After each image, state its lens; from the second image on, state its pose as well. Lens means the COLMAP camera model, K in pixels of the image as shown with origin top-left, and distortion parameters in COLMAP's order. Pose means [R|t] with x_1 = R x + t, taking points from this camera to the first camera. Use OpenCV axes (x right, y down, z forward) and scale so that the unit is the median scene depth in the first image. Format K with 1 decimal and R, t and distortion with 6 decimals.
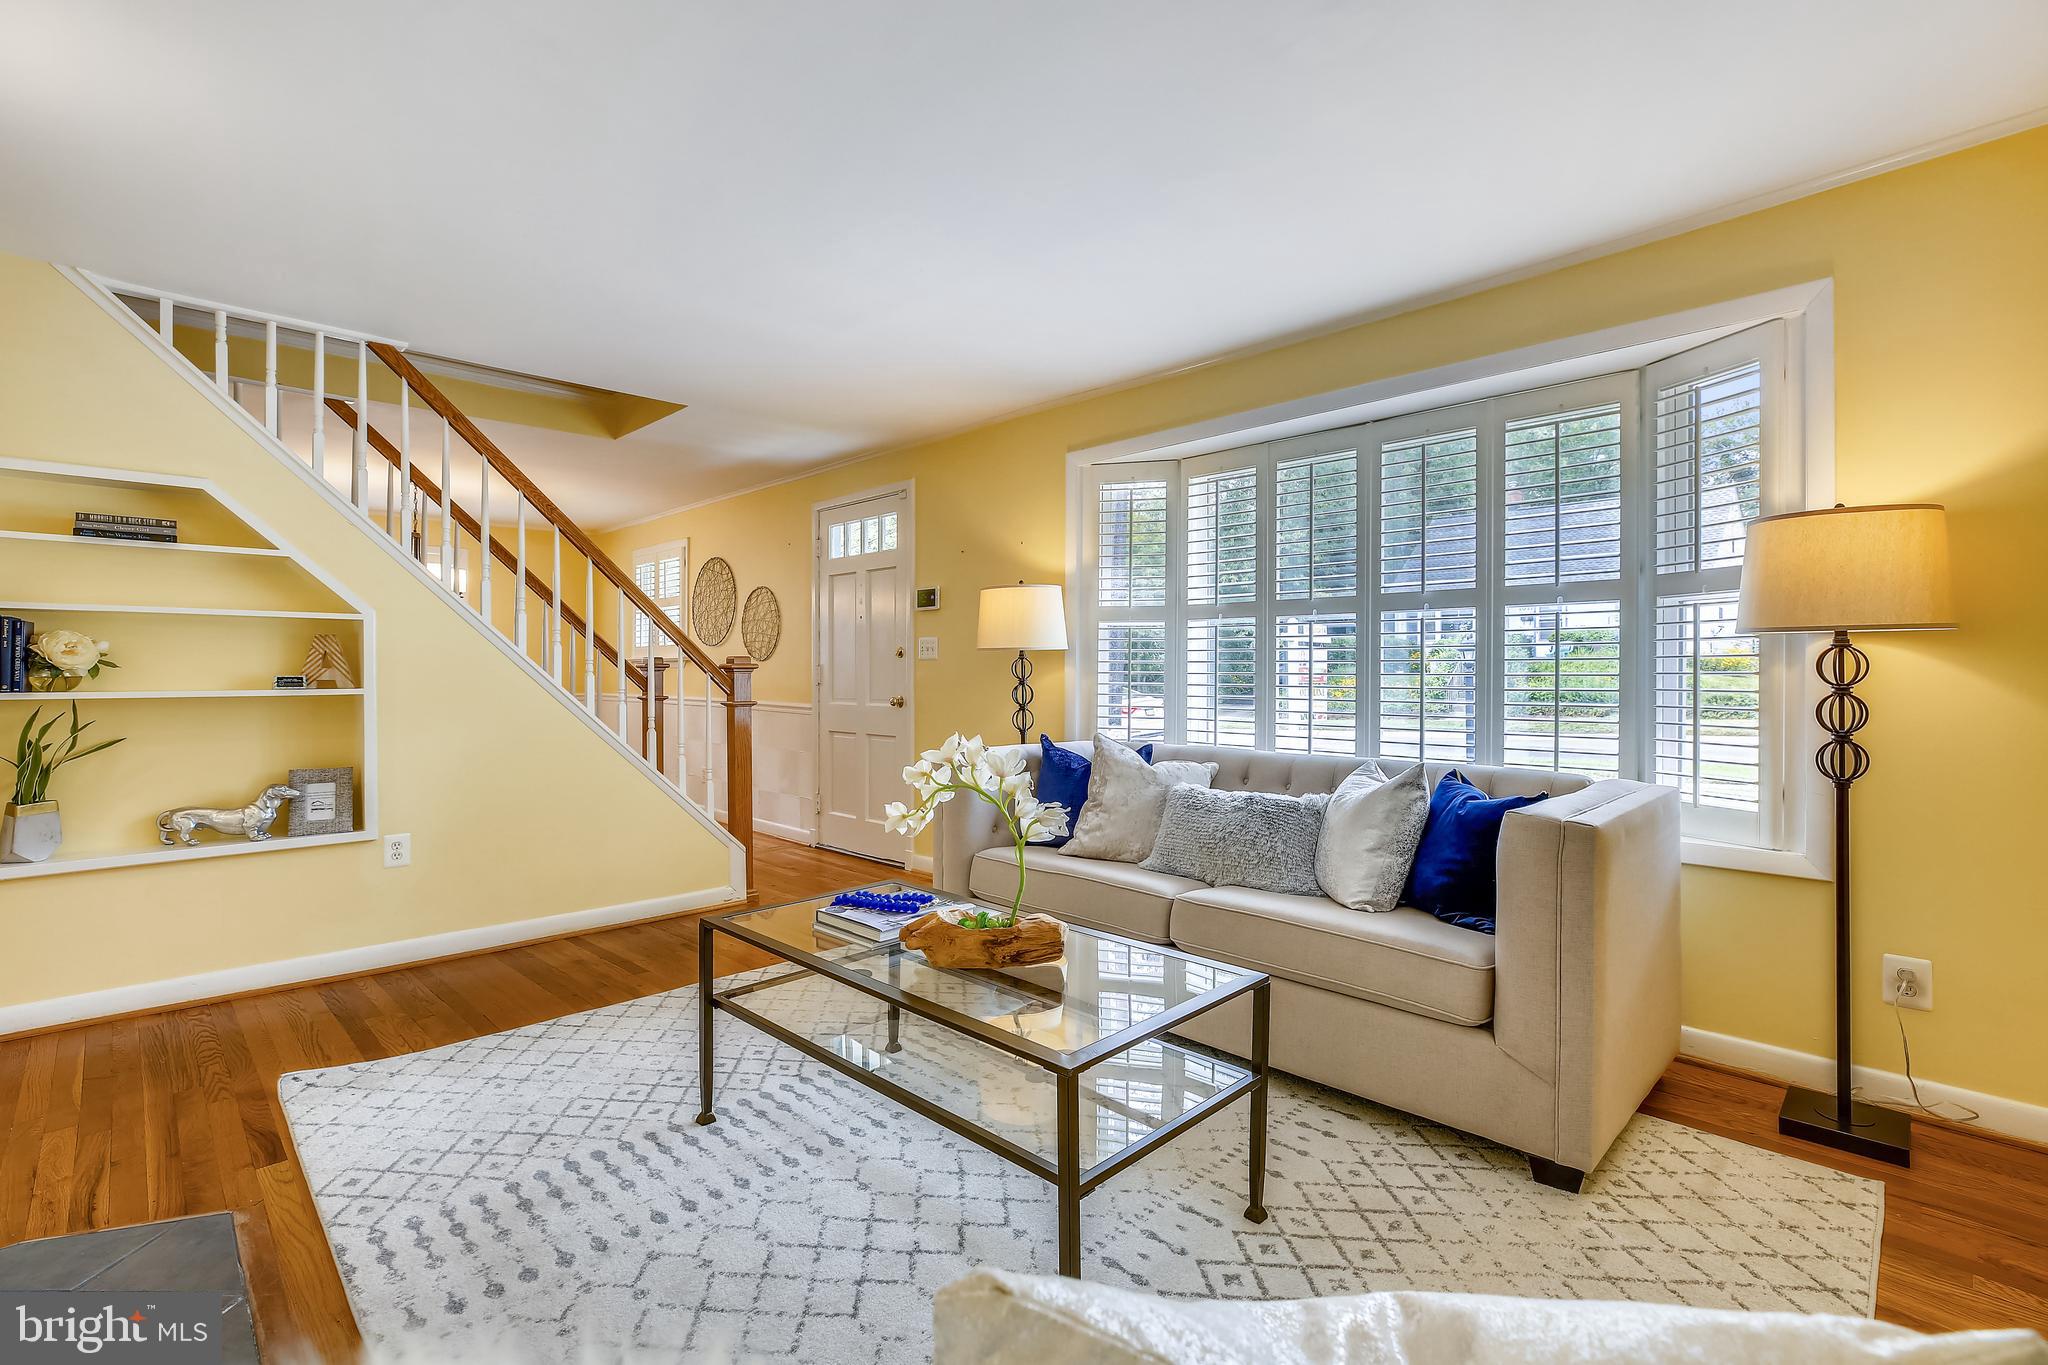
lens RADIAL K [[931.0, 0, 1034.2], [0, 931.0, 685.3], [0, 0, 1]] dist [-0.024843, 0.010164]
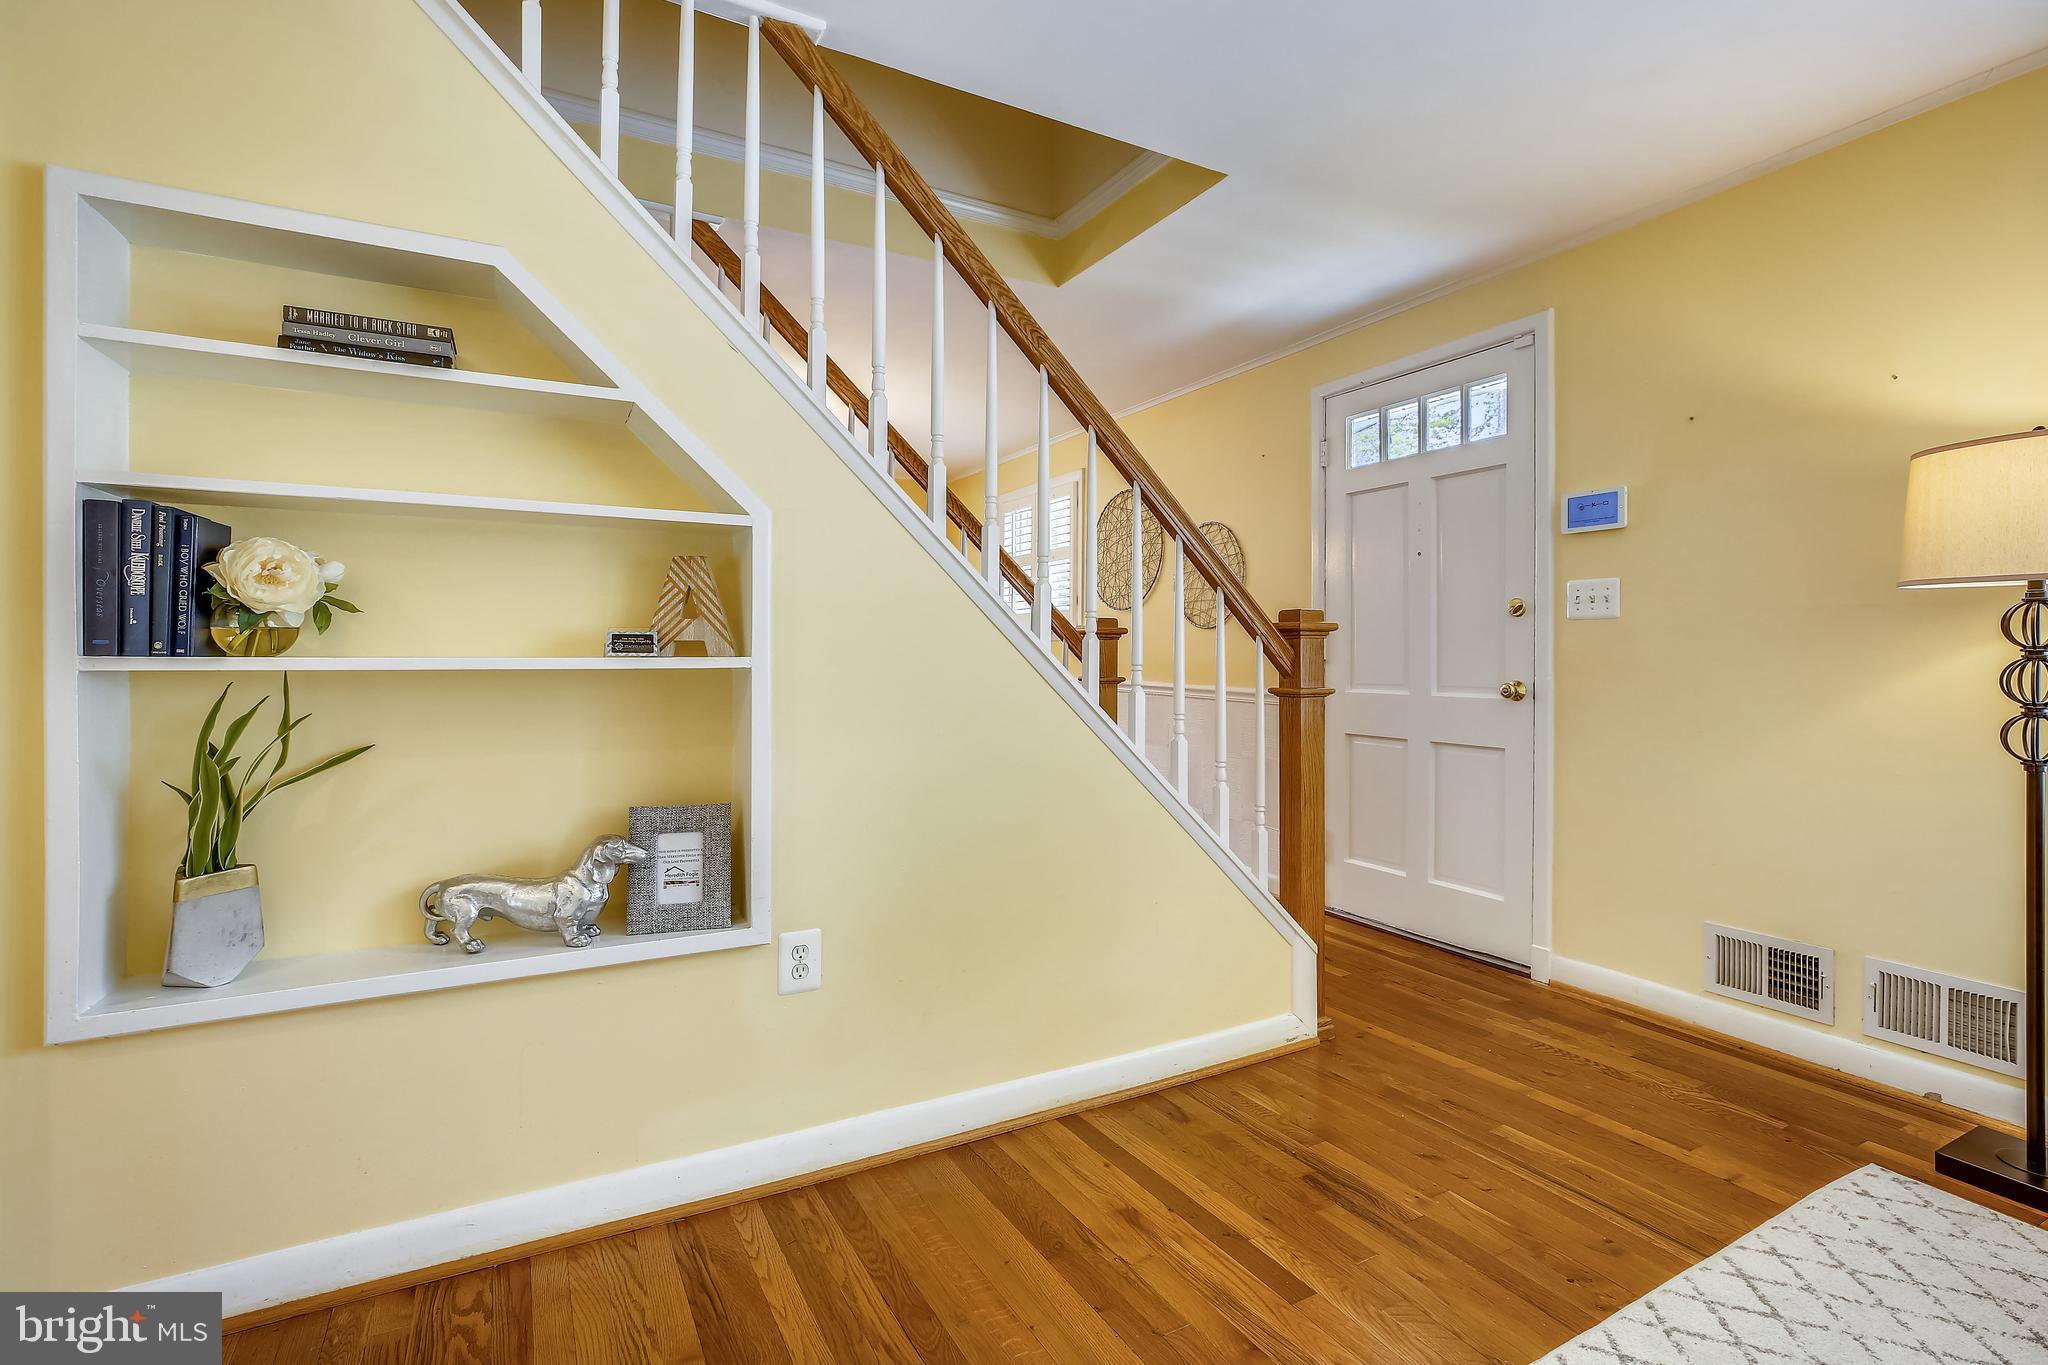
lens RADIAL K [[931.0, 0, 1023.3], [0, 931.0, 659.3], [0, 0, 1]] dist [-0.024843, 0.010164]
pose [[0.961210, 0.003143, -0.275799, -0.452939], [-0.006814, 0.999900, -0.012355, 0.011077], [0.275732, 0.013755, 0.961136, 0.557787]]
